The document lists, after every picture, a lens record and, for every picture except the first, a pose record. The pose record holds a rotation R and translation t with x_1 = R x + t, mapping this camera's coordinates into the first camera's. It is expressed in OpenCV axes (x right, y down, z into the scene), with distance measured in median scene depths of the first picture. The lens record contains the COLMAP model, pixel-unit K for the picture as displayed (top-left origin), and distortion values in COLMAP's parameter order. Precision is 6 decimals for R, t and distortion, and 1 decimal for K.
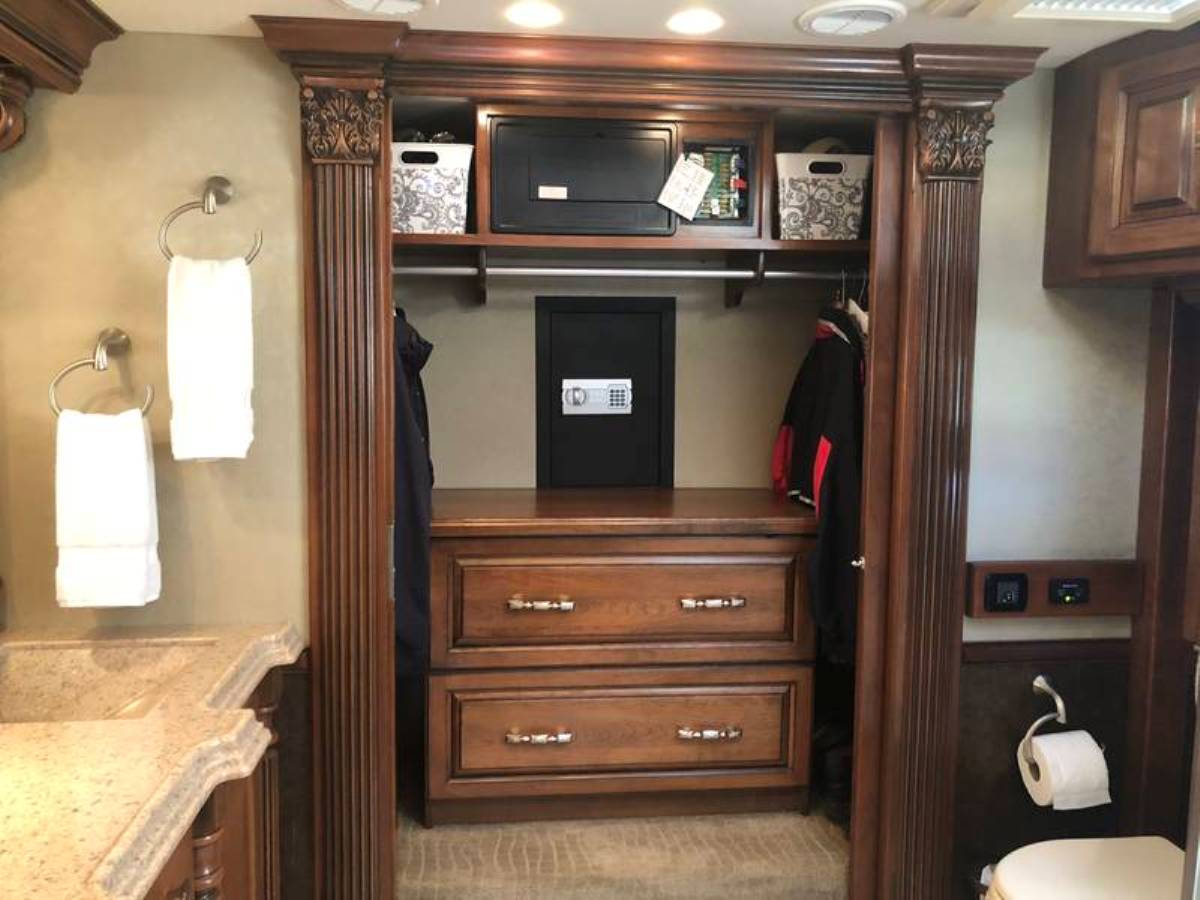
lens RADIAL K [[991.2, 0, 593.5], [0, 991.2, 431.0], [0, 0, 1]] dist [0.043418, -0.035555]
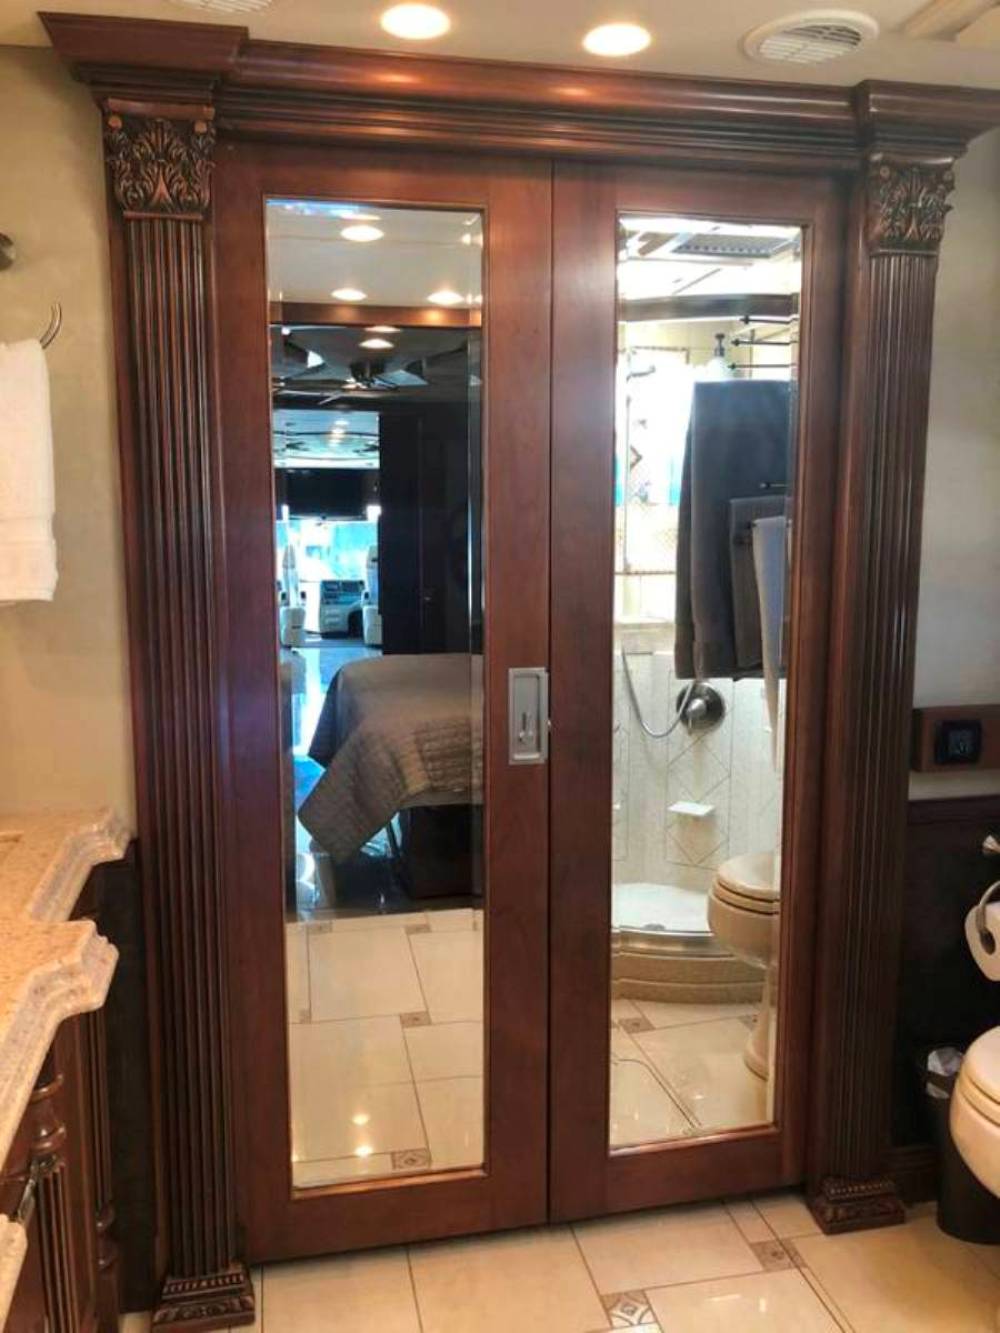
lens RADIAL K [[1101.0, 0, 500.9], [0, 1101.0, 642.8], [0, 0, 1]] dist [0.043418, -0.035555]
pose [[0.994352, -0.023890, 0.103404, -0.088640], [0.018608, 0.998487, 0.051749, 0.021065], [-0.104484, -0.049533, 0.993292, 0.101349]]
